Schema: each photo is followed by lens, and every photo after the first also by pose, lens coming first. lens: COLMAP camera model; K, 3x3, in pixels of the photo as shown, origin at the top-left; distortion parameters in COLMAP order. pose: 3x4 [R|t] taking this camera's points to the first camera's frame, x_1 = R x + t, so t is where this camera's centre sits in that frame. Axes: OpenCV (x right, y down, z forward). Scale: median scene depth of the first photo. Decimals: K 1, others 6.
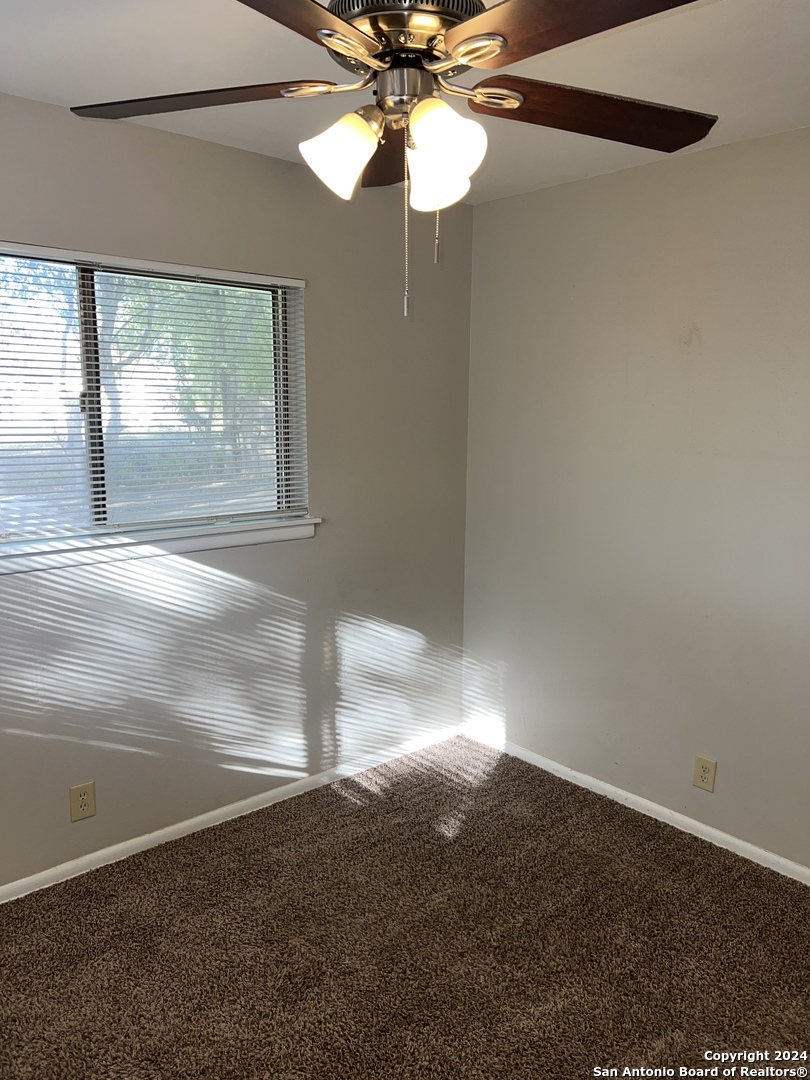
lens RADIAL K [[813.8, 0, 404.2], [0, 813.8, 535.9], [0, 0, 1]] dist [-0.000938, 0.000654]
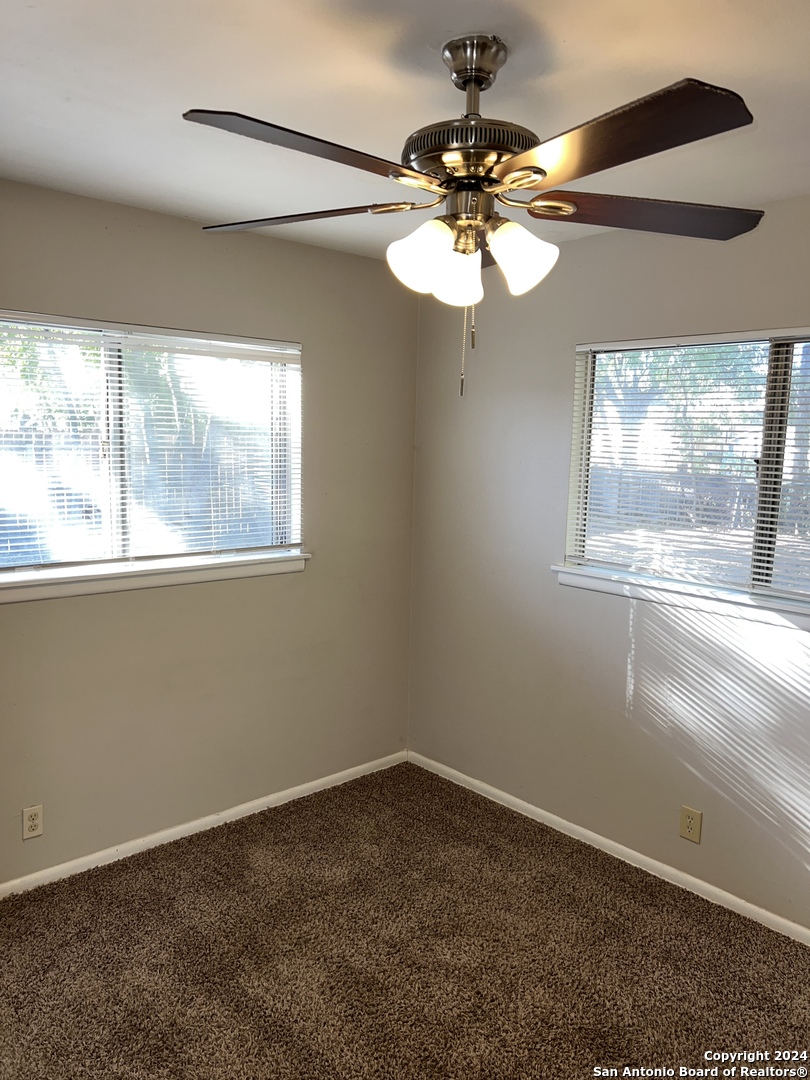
lens RADIAL K [[813.8, 0, 405.6], [0, 813.8, 542.5], [0, 0, 1]] dist [-0.000938, 0.000654]
pose [[0.016845, 0.123622, -0.992186, 0.681406], [-0.192138, 0.974233, 0.118123, -0.108483], [0.981223, 0.188647, 0.040164, 0.529172]]
